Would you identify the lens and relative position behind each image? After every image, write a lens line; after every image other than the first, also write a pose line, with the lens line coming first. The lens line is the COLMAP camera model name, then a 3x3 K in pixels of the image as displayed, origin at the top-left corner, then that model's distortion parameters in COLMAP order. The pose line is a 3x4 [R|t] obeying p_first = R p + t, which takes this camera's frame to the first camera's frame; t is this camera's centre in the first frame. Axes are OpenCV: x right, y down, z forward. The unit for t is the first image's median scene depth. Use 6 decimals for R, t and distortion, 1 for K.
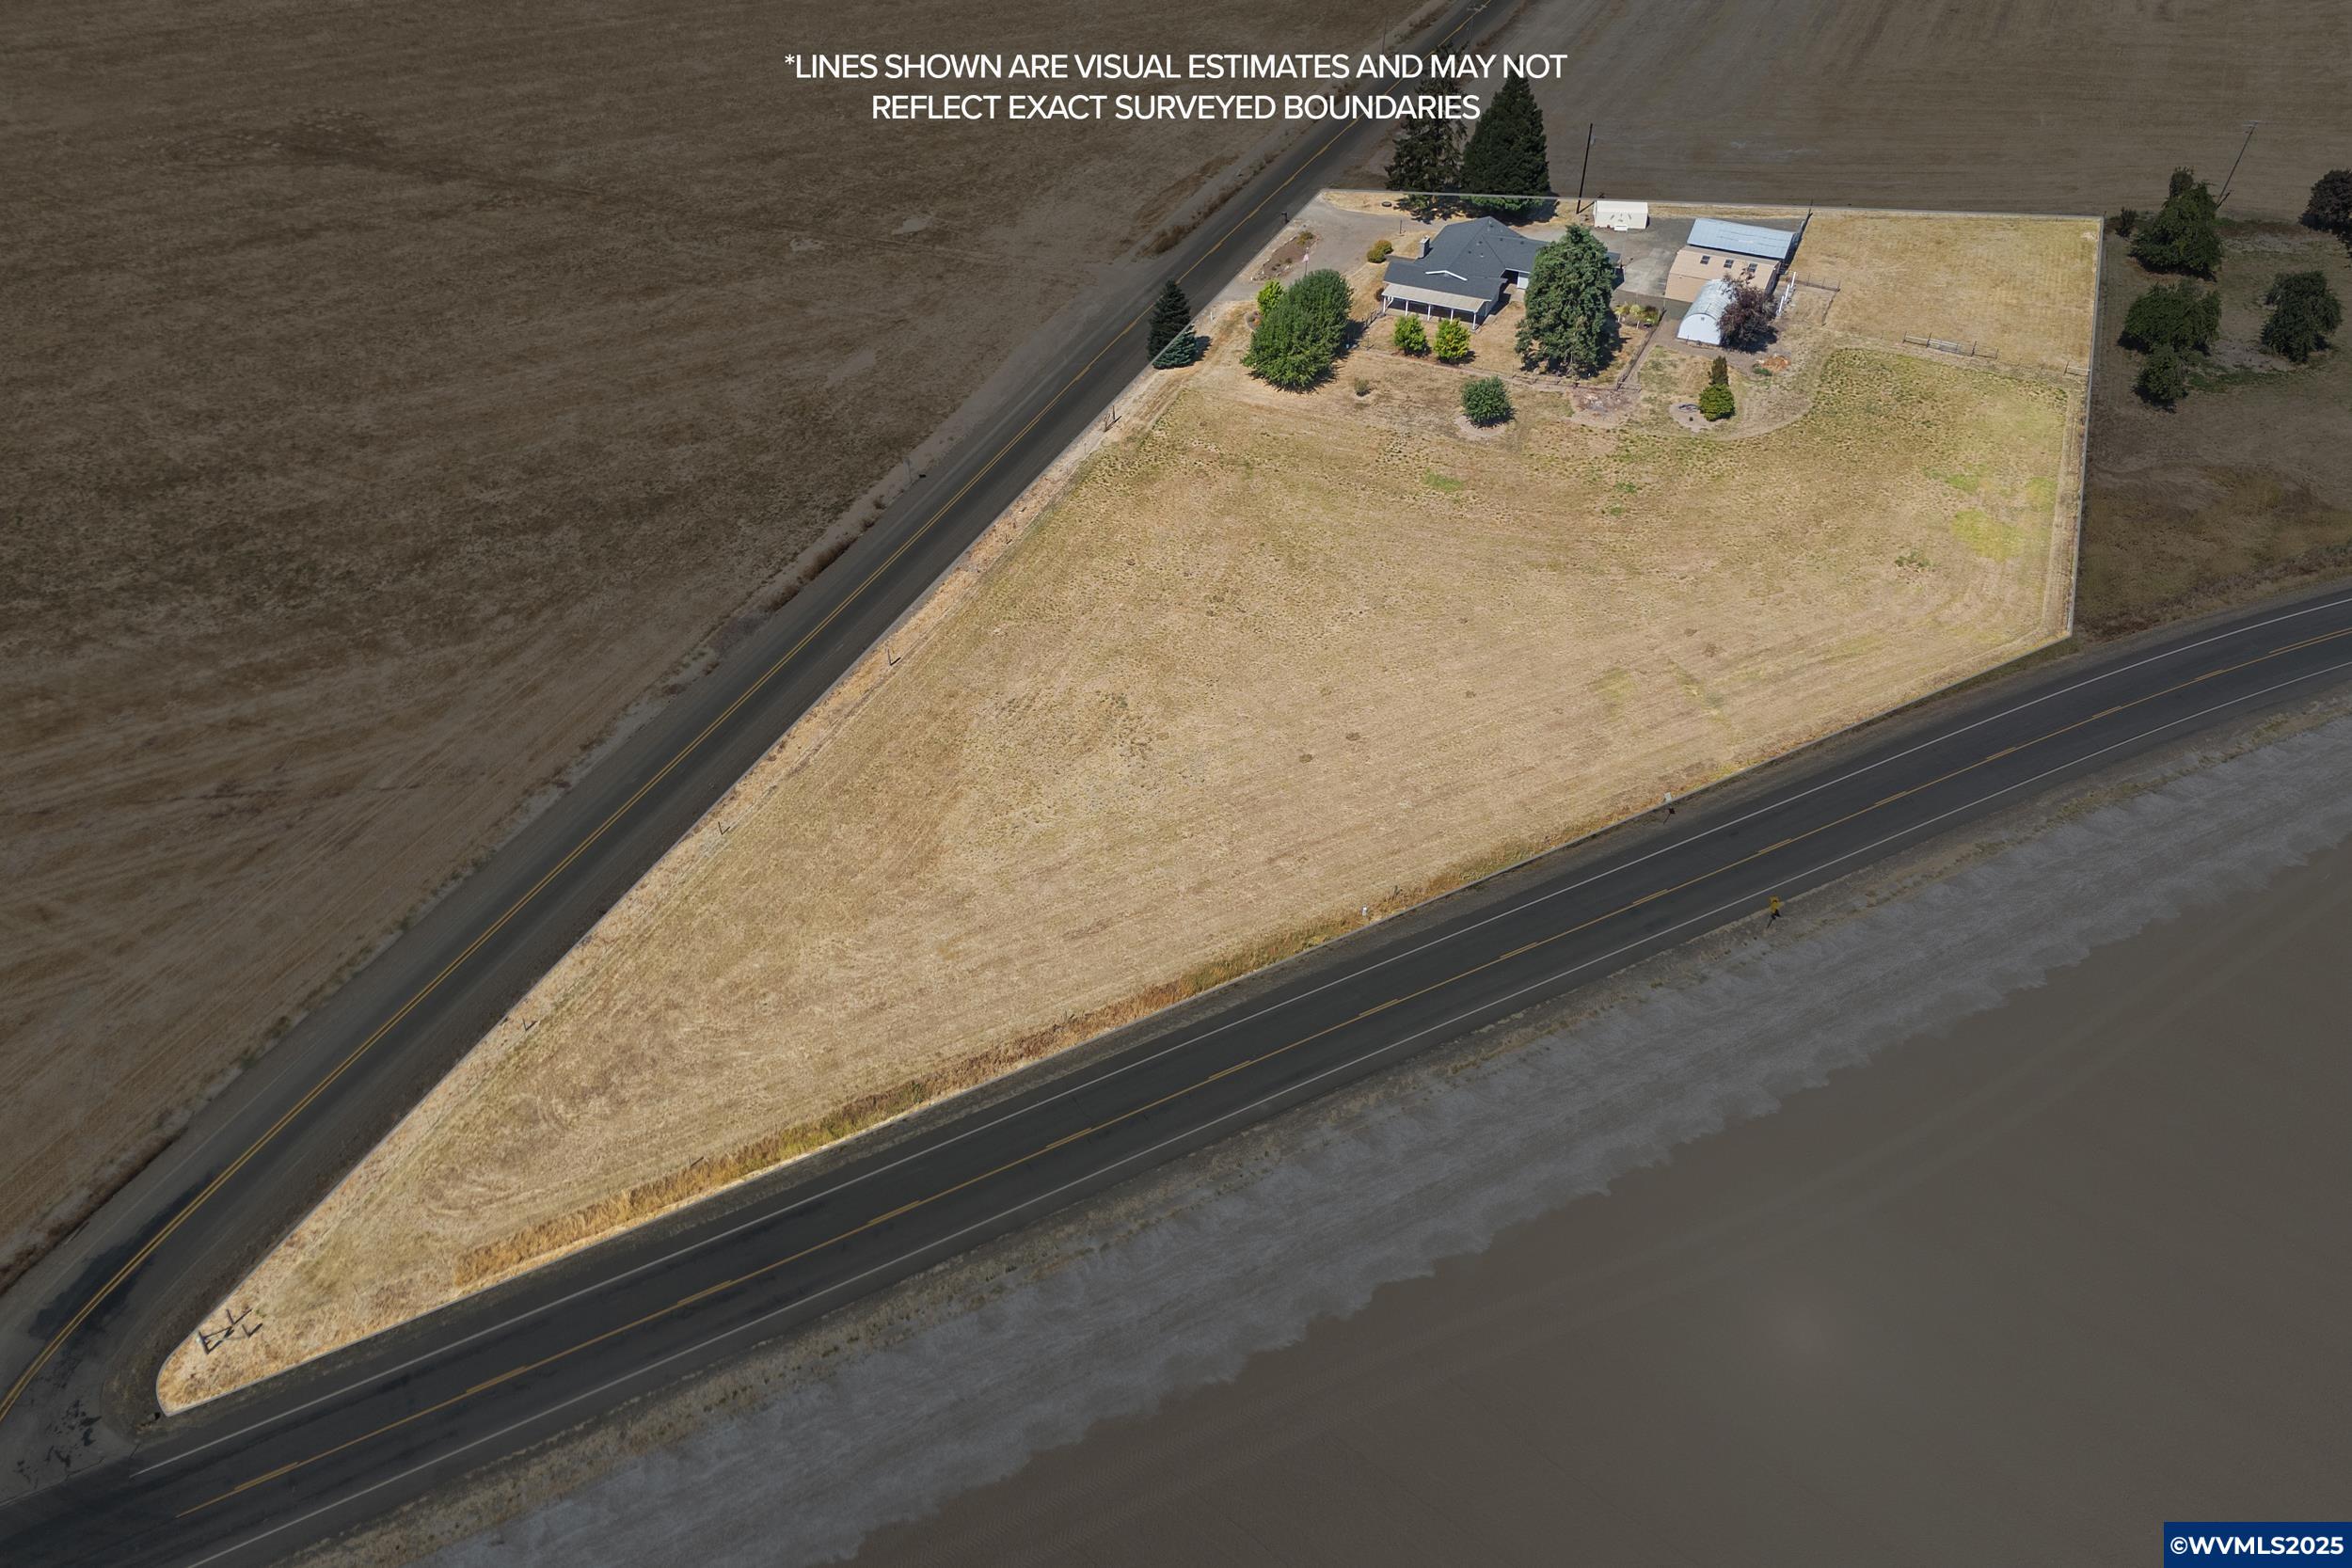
lens RADIAL K [[1715.4, 0, 1183.9], [0, 1715.4, 777.1], [0, 0, 1]] dist [0.065279, -0.055973]
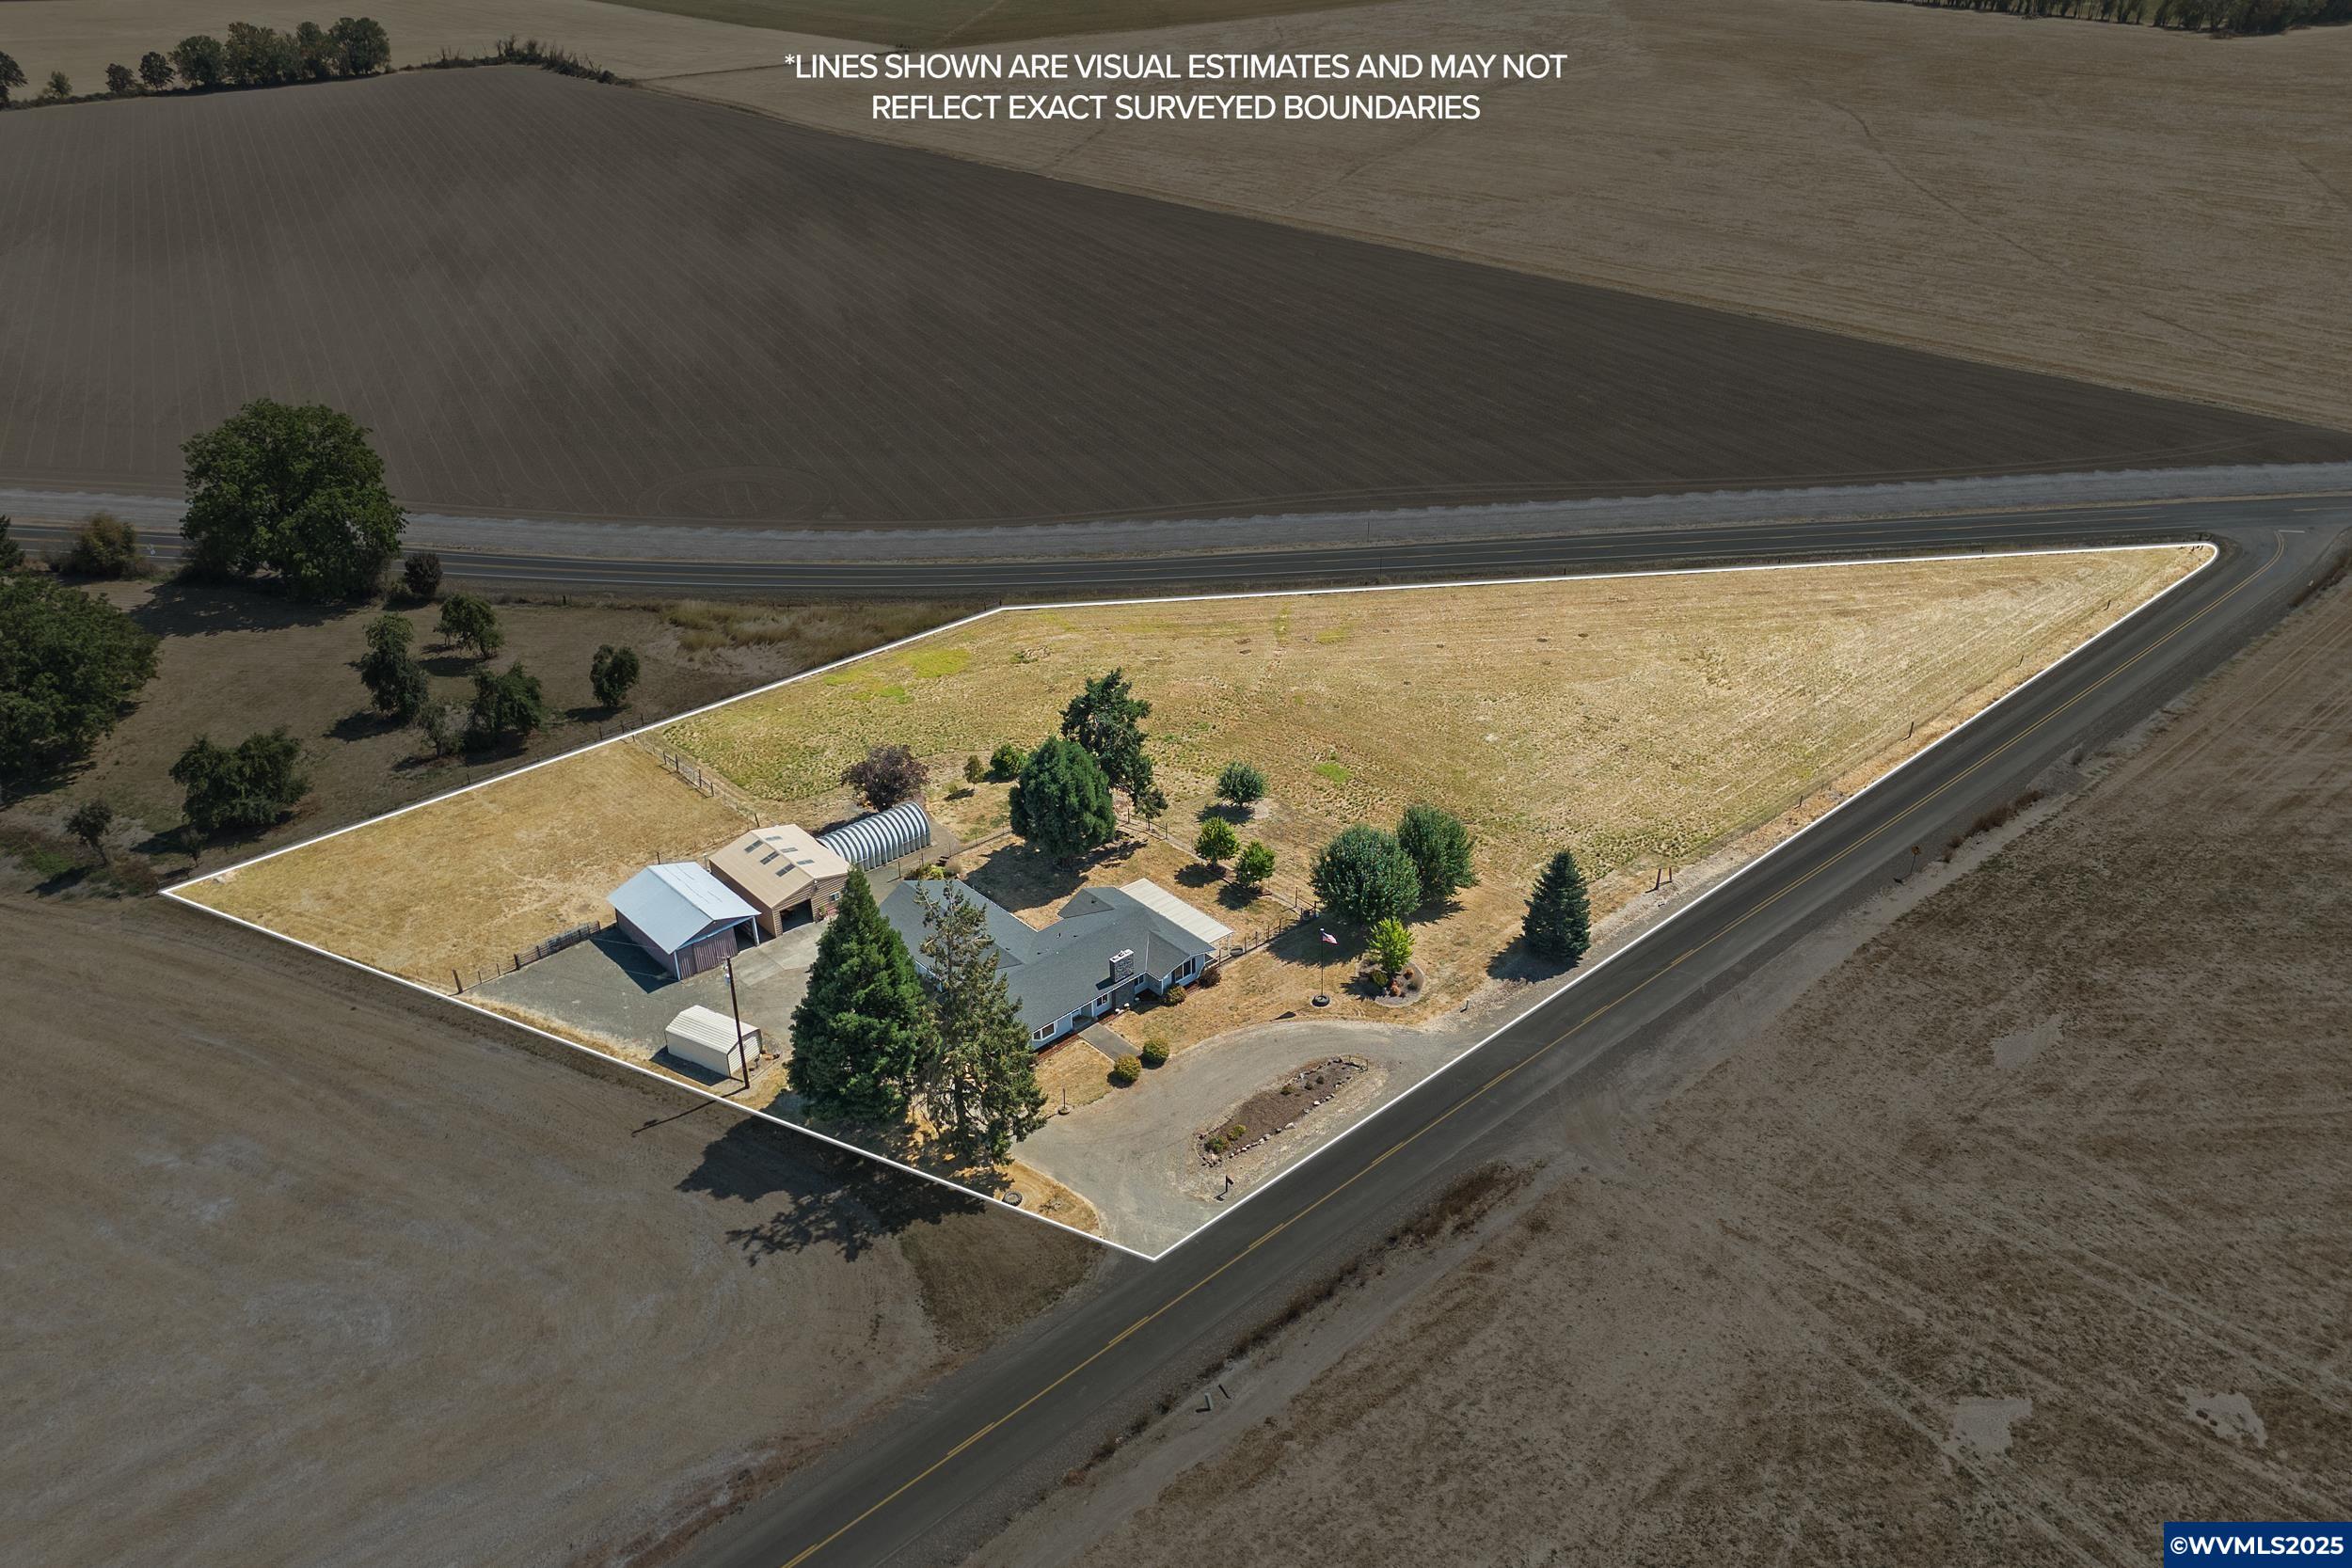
lens RADIAL K [[1739.8, 0, 1174.4], [0, 1739.8, 756.4], [0, 0, 1]] dist [0.079528, -0.079550]
pose [[-0.918169, -0.174225, 0.355825, -0.141837], [0.266885, 0.391781, 0.880500, -1.266118], [-0.292810, 0.903412, -0.313224, 1.553913]]
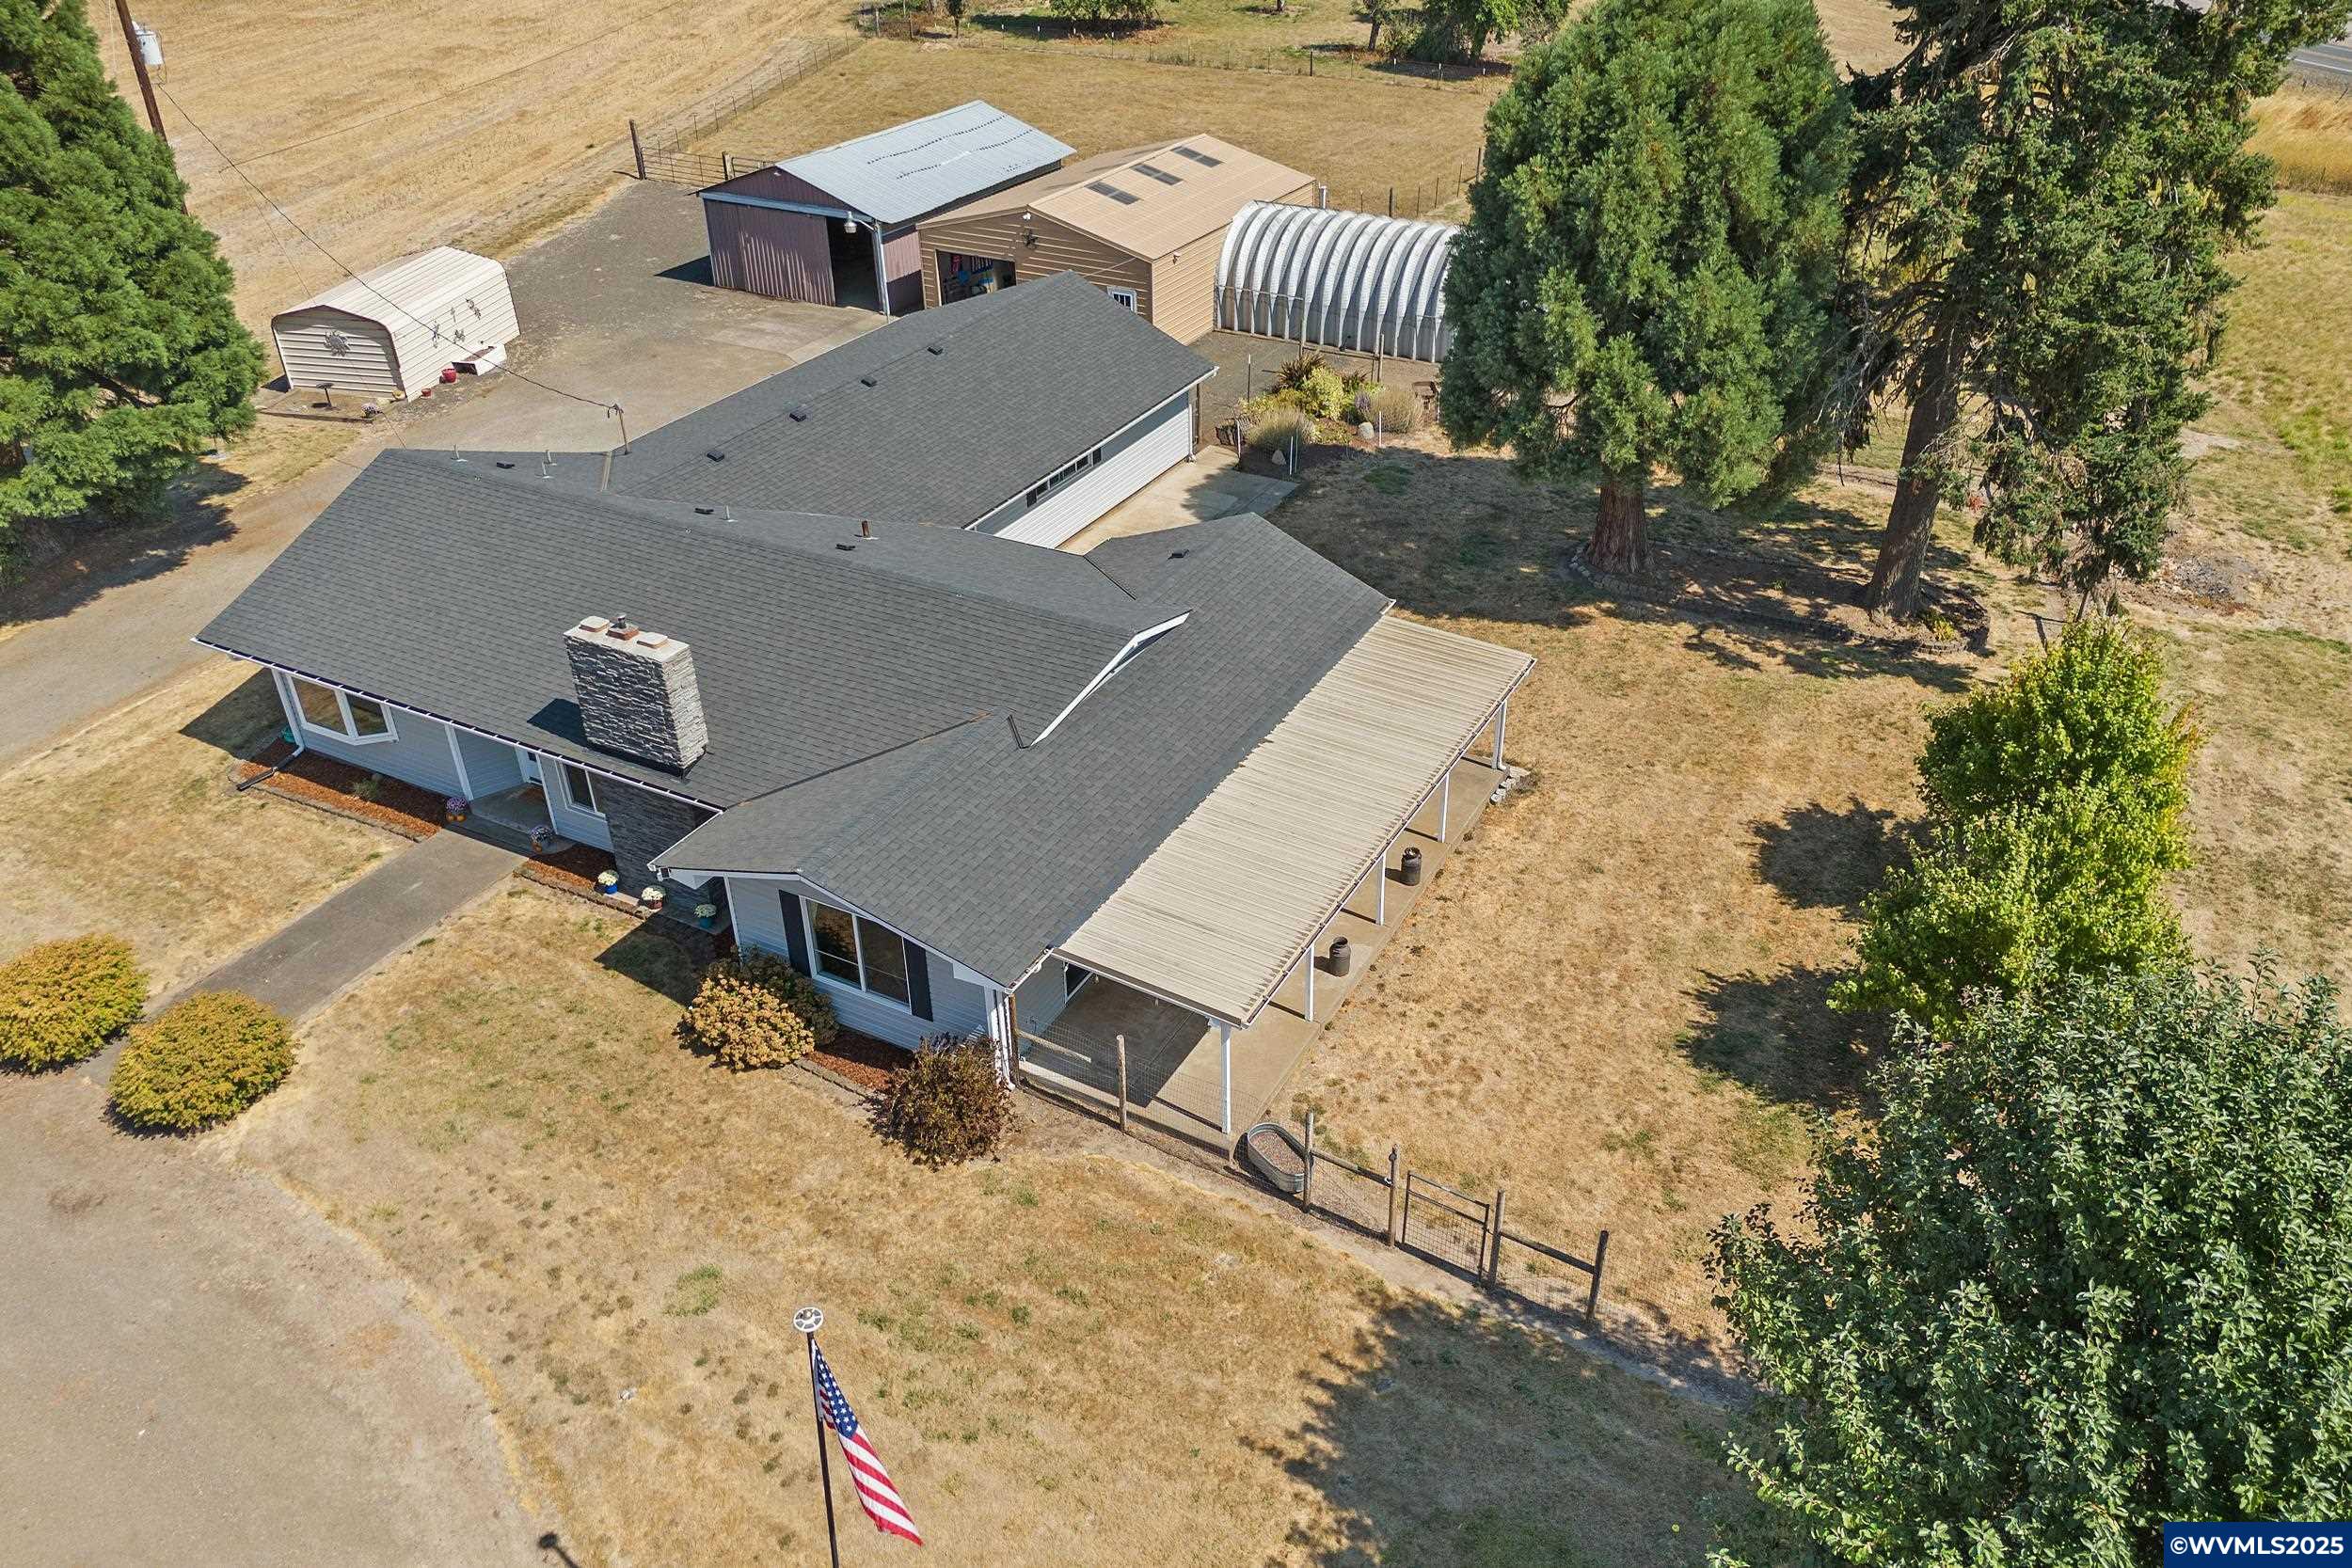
lens RADIAL K [[1739.8, 0, 1174.4], [0, 1739.8, 756.4], [0, 0, 1]] dist [0.079528, -0.079550]
pose [[0.075974, -0.517411, 0.852358, 0.036289], [0.646721, 0.676209, 0.352837, -0.445137], [-0.758933, 0.524431, 0.385995, 1.264828]]
